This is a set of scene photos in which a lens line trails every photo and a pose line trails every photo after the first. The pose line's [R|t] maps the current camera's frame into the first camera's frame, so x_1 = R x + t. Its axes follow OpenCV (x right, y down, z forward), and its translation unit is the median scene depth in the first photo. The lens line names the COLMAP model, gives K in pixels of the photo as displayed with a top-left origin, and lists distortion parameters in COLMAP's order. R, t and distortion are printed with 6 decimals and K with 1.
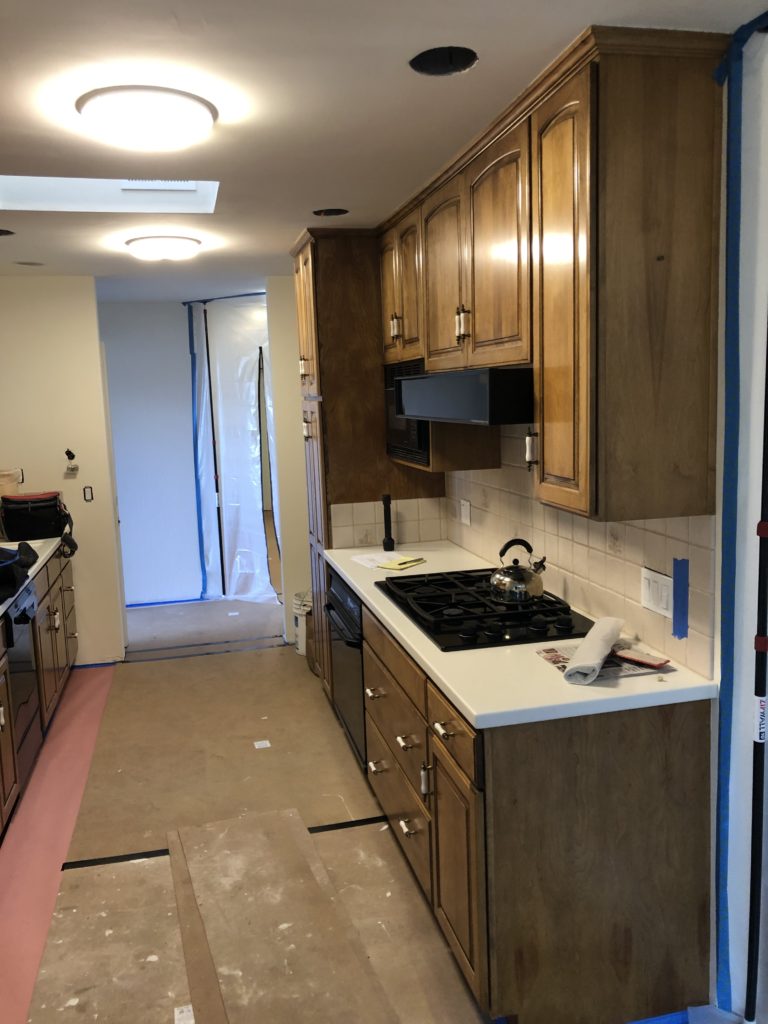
lens RADIAL K [[834.7, 0, 380.1], [0, 834.7, 507.9], [0, 0, 1]] dist [0.041116, -0.037737]
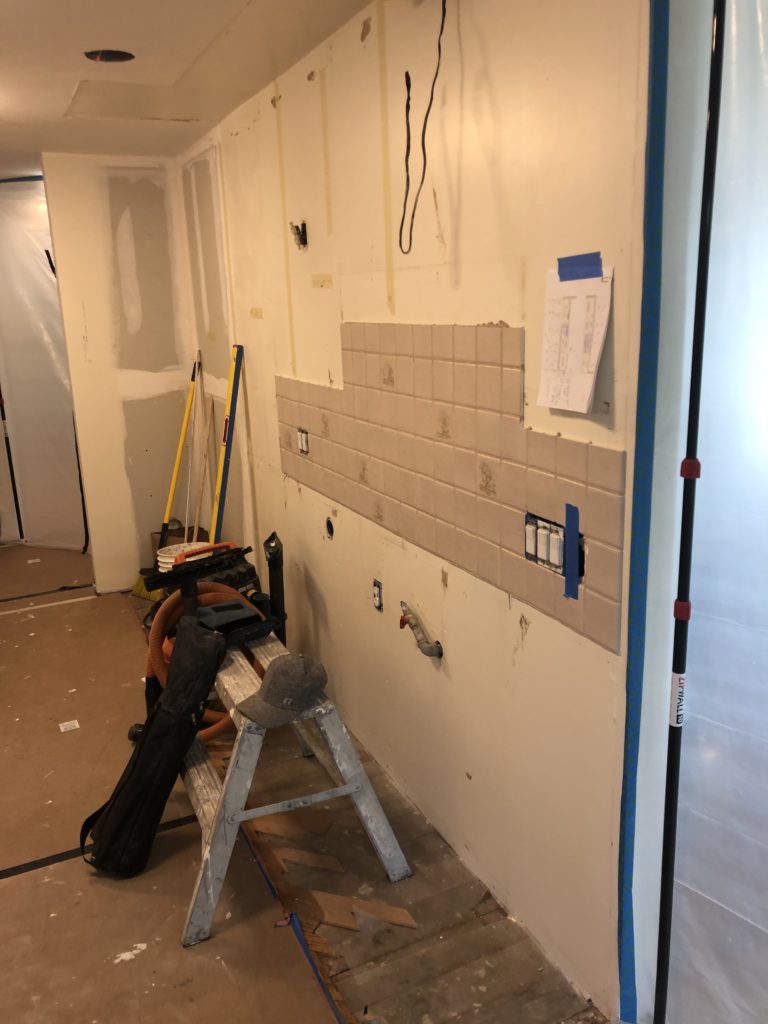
lens RADIAL K [[834.7, 0, 380.1], [0, 834.7, 507.9], [0, 0, 1]] dist [0.041116, -0.037737]
pose [[0.978717, -0.054542, 0.197832, 0.011410], [0.033770, 0.993697, 0.106891, -0.016858], [-0.202415, -0.097935, 0.974390, 0.163394]]
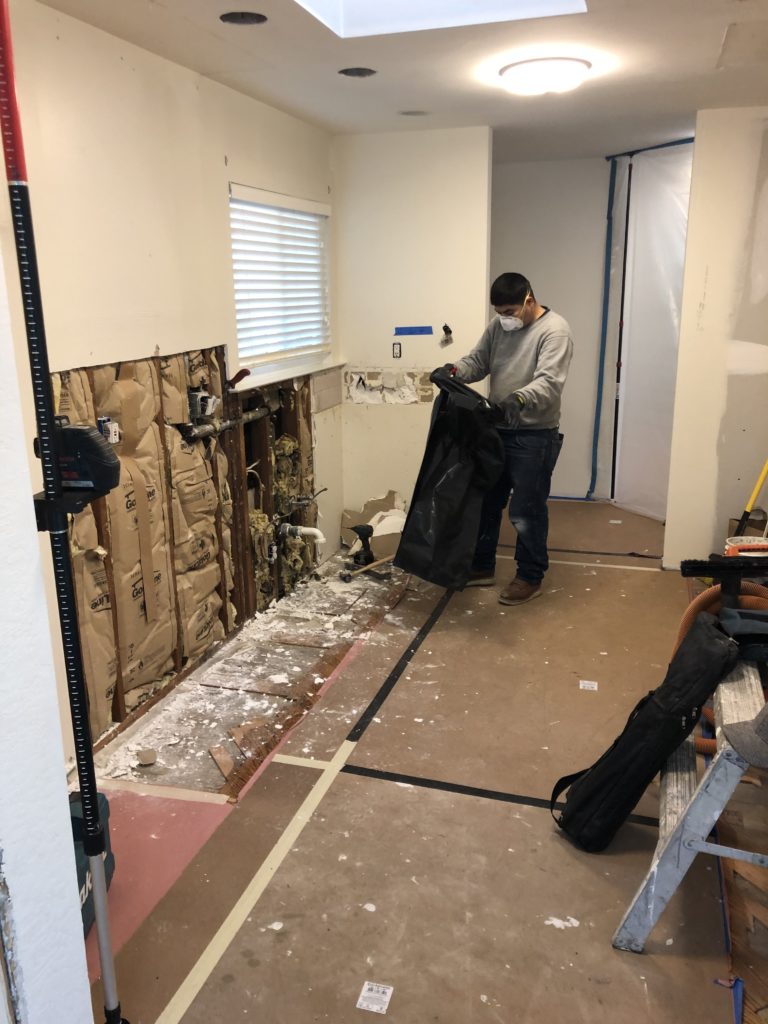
lens RADIAL K [[839.8, 0, 385.8], [0, 839.8, 505.6], [0, 0, 1]] dist [0.031818, -0.012578]
pose [[0.862780, 0.151886, -0.482225, 0.080708], [-0.086053, 0.984006, 0.155969, -0.017247], [0.498202, -0.093070, 0.862052, 0.204828]]
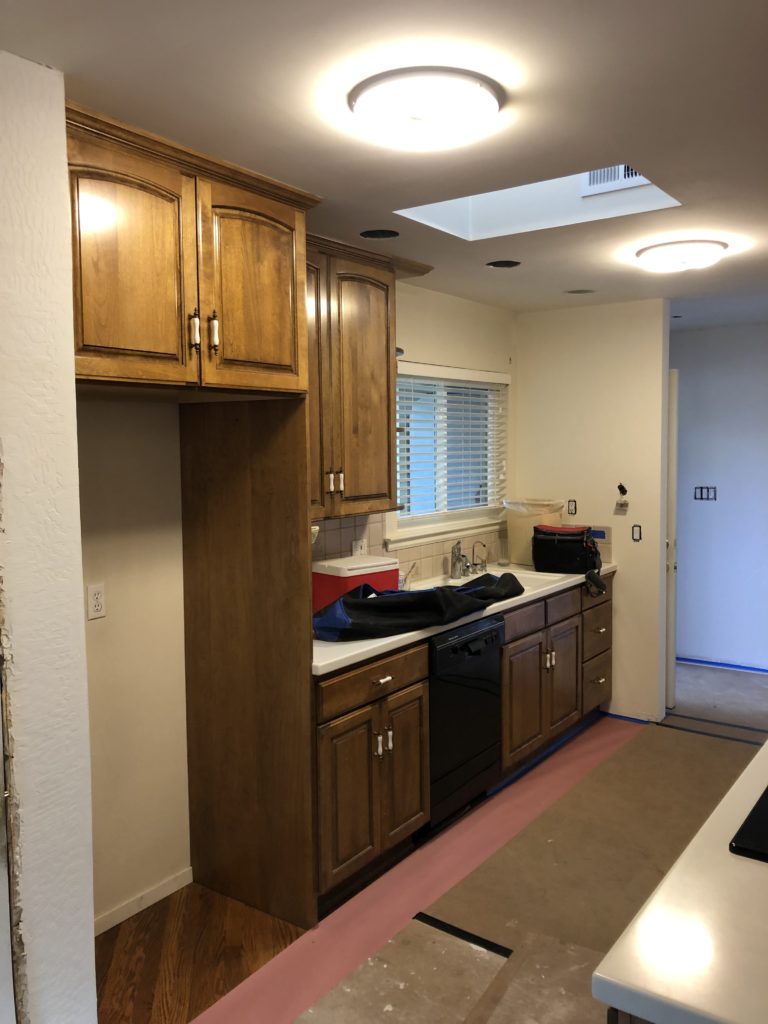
lens RADIAL K [[834.7, 0, 380.1], [0, 834.7, 507.9], [0, 0, 1]] dist [0.041116, -0.037737]
pose [[0.651334, 0.088685, -0.753591, 0.244076], [-0.116012, 0.993109, 0.016603, -0.040056], [0.749870, 0.076611, 0.657134, 0.268665]]
